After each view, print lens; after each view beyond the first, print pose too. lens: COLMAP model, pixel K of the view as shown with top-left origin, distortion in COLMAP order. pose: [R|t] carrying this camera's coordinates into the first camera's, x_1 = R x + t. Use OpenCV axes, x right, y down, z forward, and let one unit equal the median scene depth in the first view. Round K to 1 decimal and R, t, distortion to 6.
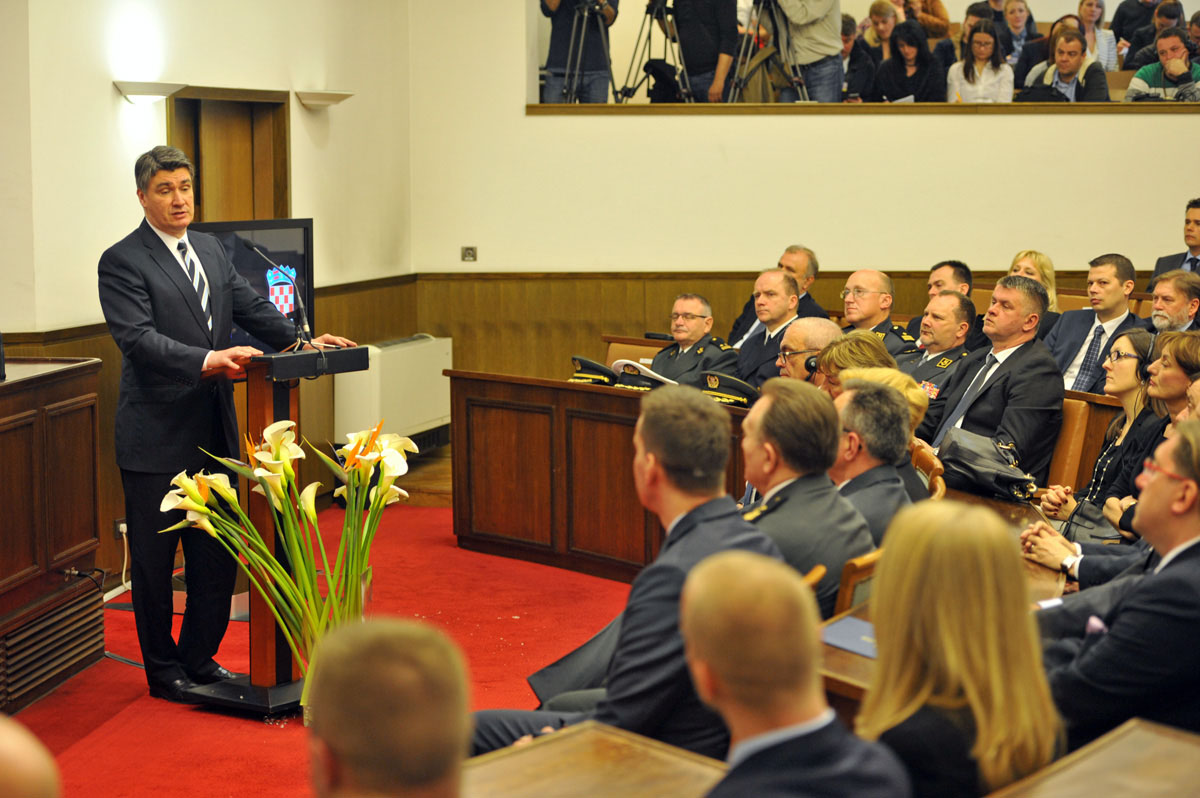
lens RADIAL K [[2575.6, 0, 633.1], [0, 2575.6, 383.8], [0, 0, 1]] dist [-0.044626, 0.000000]
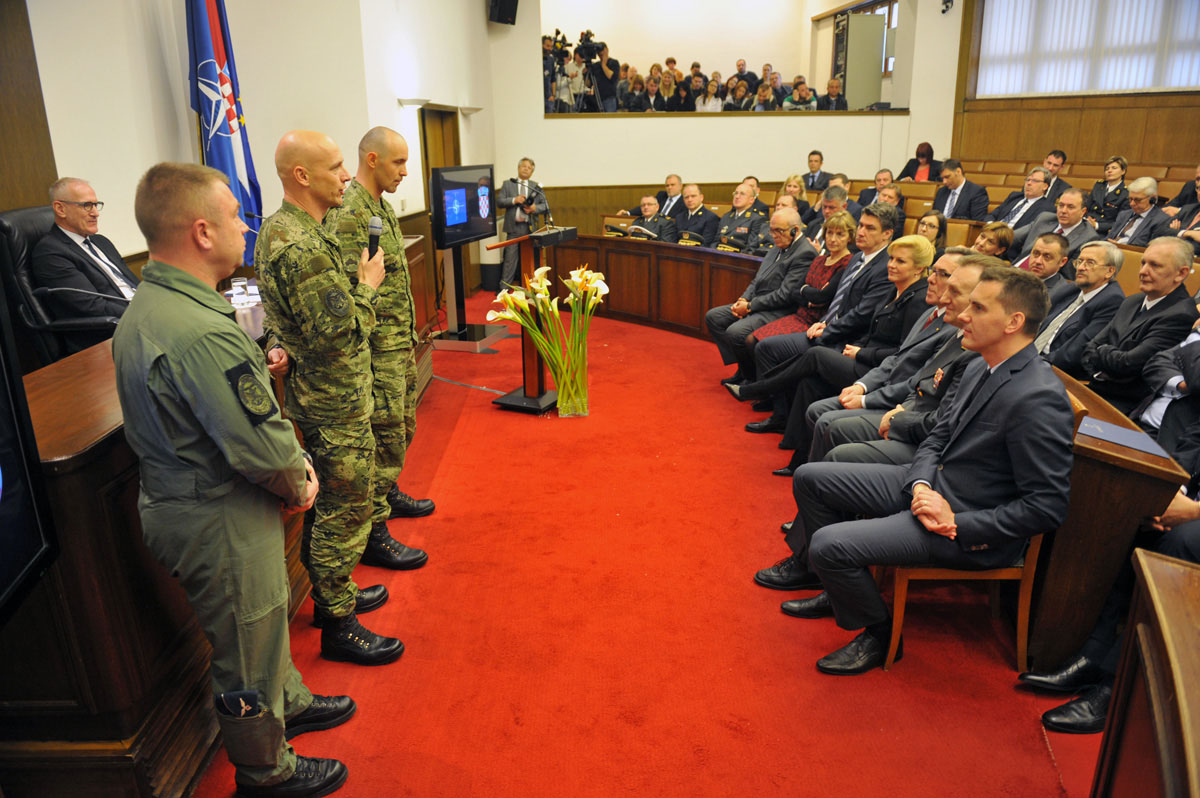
lens RADIAL K [[826.4, 0, 591.9], [0, 826.4, 408.2], [0, 0, 1]] dist [-0.051112, -0.000503]
pose [[0.990172, -0.055828, 0.128227, -0.142461], [0.026170, 0.974637, 0.222258, -0.015211], [-0.137383, -0.216718, 0.966519, 0.272702]]
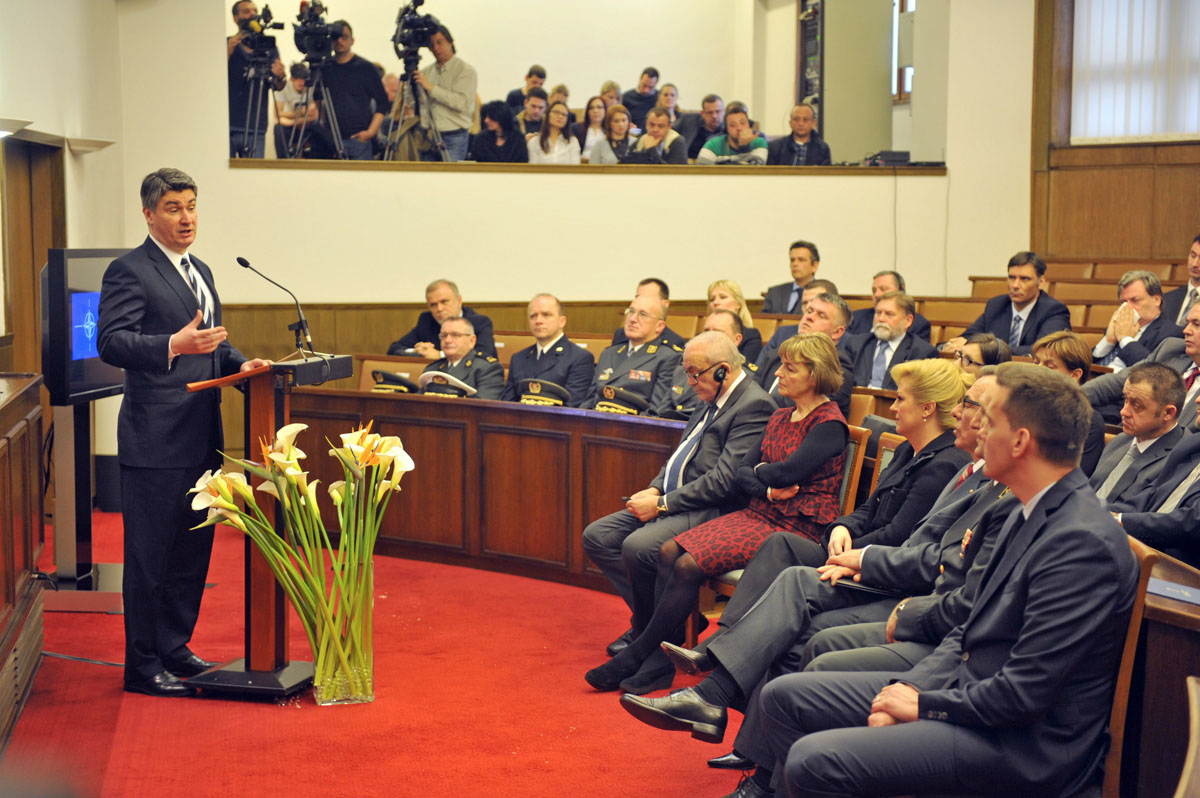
lens RADIAL K [[1988.5, 0, 598.4], [0, 1988.5, 399.4], [0, 0, 1]] dist [0.178613, 0.000000]
pose [[0.953125, -0.018752, 0.301995, -0.204744], [0.020157, 0.999796, -0.001535, 0.006156], [-0.301905, 0.007551, 0.953308, 0.119946]]
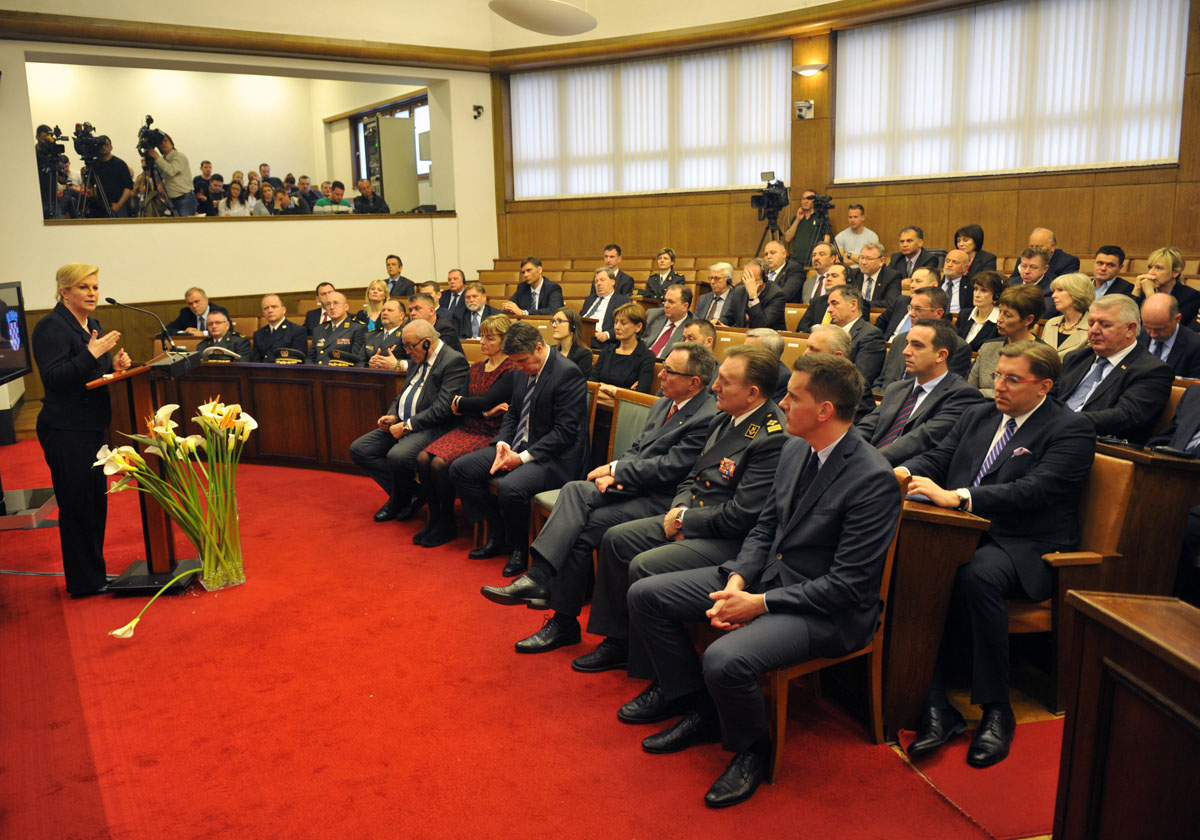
lens RADIAL K [[898.6, 0, 551.6], [0, 898.6, 406.0], [0, 0, 1]] dist [-0.038019, -0.009564]
pose [[0.777333, -0.135742, 0.614270, -0.219655], [0.082937, 0.990033, 0.113824, -0.020604], [-0.623598, -0.037533, 0.780844, 0.331469]]
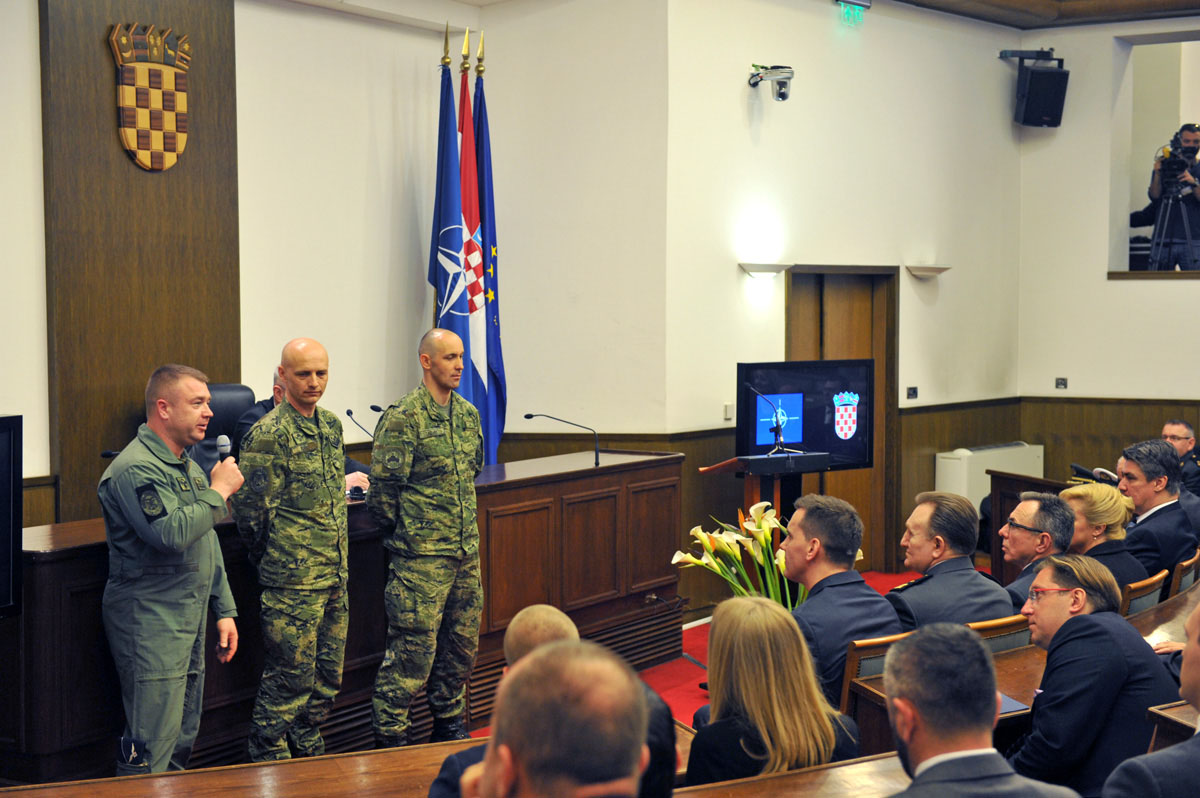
lens RADIAL K [[1949.7, 0, 599.0], [0, 1949.7, 395.6], [0, 0, 1]] dist [0.144673, 0.000000]
pose [[0.908578, 0.024843, -0.416976, 0.185098], [-0.039192, 0.998896, -0.025886, -0.010446], [0.415873, 0.039862, 0.908549, -0.037391]]
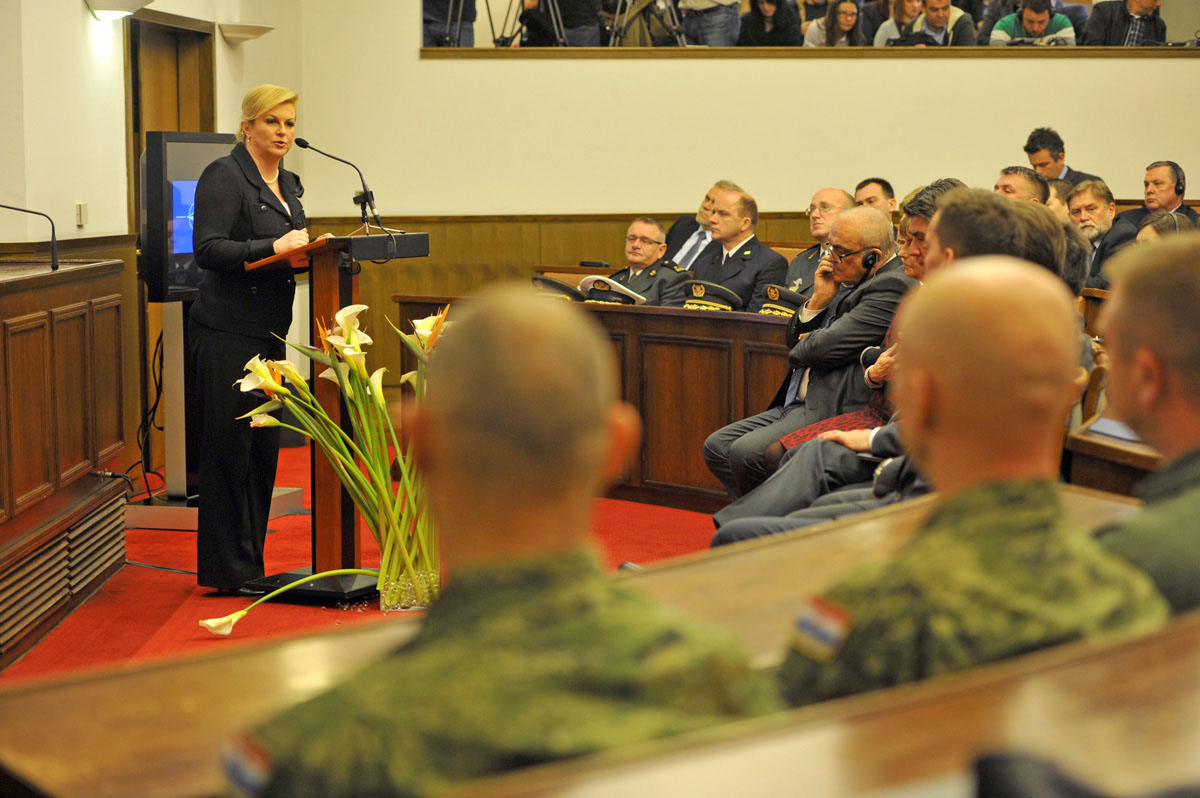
lens RADIAL K [[2575.6, 0, 599.1], [0, 2575.6, 397.5], [0, 0, 1]] dist [-0.044626, 0.000000]
pose [[0.992418, -0.013426, 0.122173, -0.125738], [0.014149, 0.999887, -0.005050, 0.043417], [-0.122092, 0.006740, 0.992496, -0.000194]]
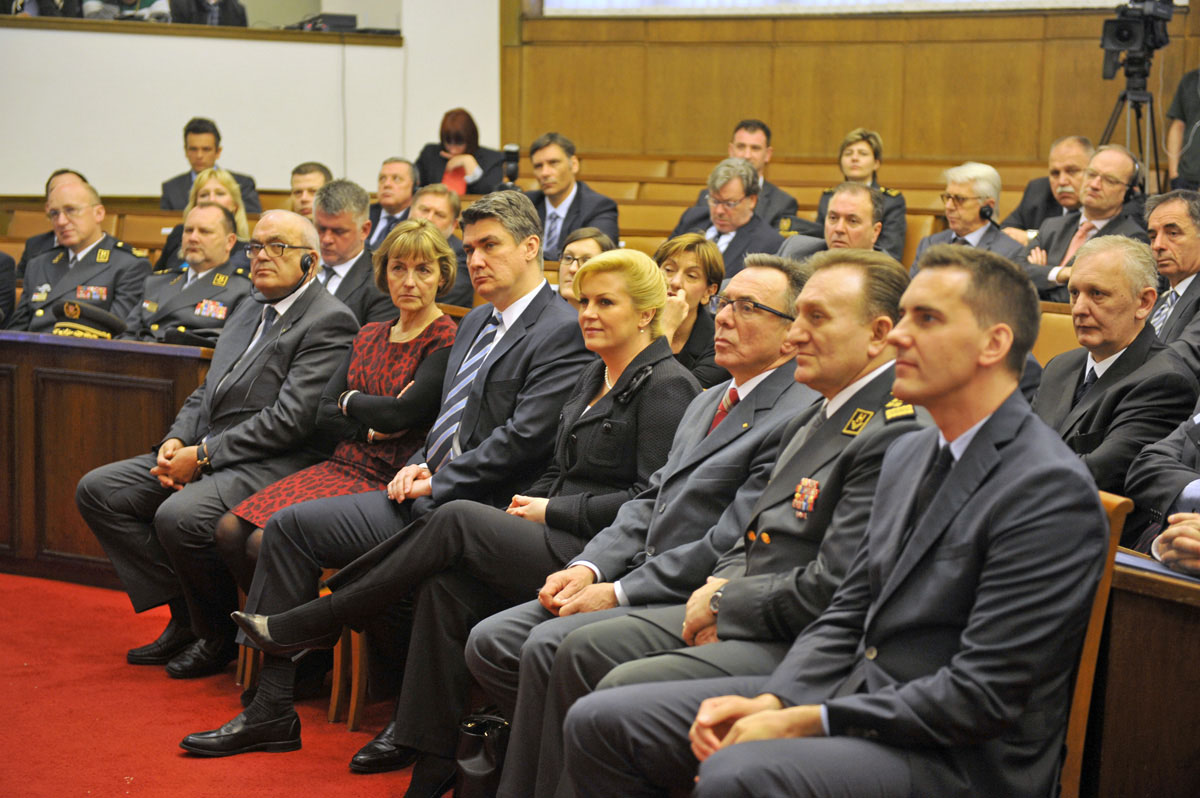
lens RADIAL K [[2307.7, 0, 605.2], [0, 2307.7, 400.1], [0, 0, 1]] dist [0.127513, 0.000000]
pose [[0.802289, -0.045650, 0.595188, -0.242352], [0.031059, 0.998913, 0.034749, 0.010014], [-0.596127, -0.009393, 0.802835, 0.243375]]
